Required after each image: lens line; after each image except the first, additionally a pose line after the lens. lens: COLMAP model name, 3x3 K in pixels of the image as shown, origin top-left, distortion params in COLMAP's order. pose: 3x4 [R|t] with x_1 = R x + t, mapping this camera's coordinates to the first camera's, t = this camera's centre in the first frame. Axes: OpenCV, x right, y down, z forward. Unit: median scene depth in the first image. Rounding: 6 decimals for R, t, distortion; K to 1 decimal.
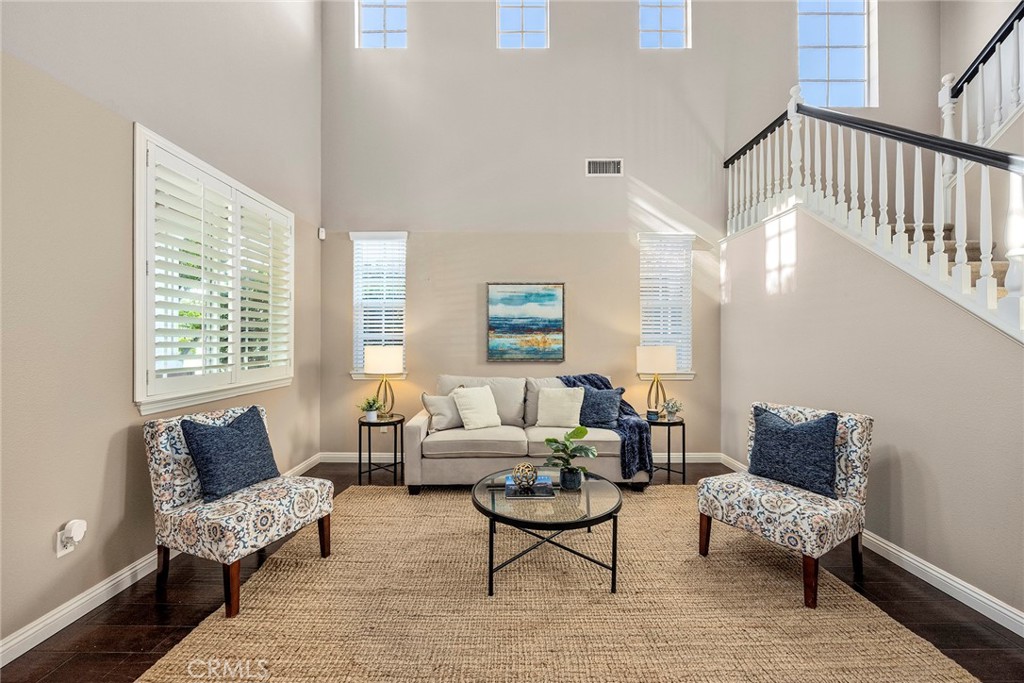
lens RADIAL K [[397.8, 0, 513.1], [0, 397.8, 340.6], [0, 0, 1]] dist [-0.003296, -0.000008]
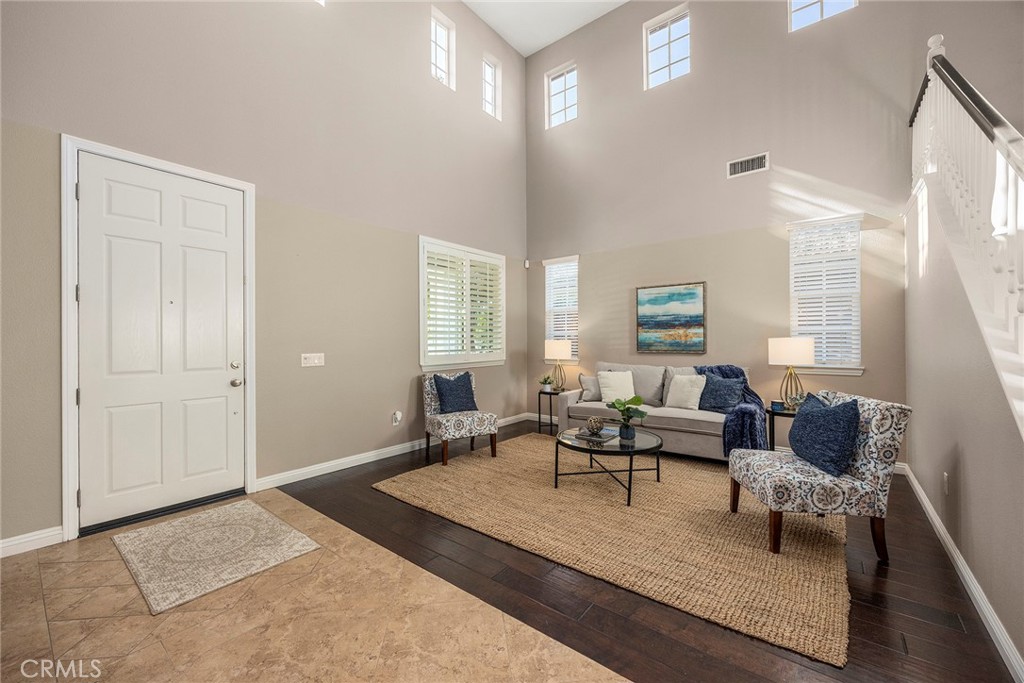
lens RADIAL K [[397.8, 0, 510.8], [0, 397.8, 340.2], [0, 0, 1]] dist [-0.003296, -0.000008]
pose [[0.782108, -0.004907, -0.623124, 0.452690], [0.007926, 0.999966, 0.002074, 0.011585], [0.623093, -0.006561, 0.782121, -0.221055]]
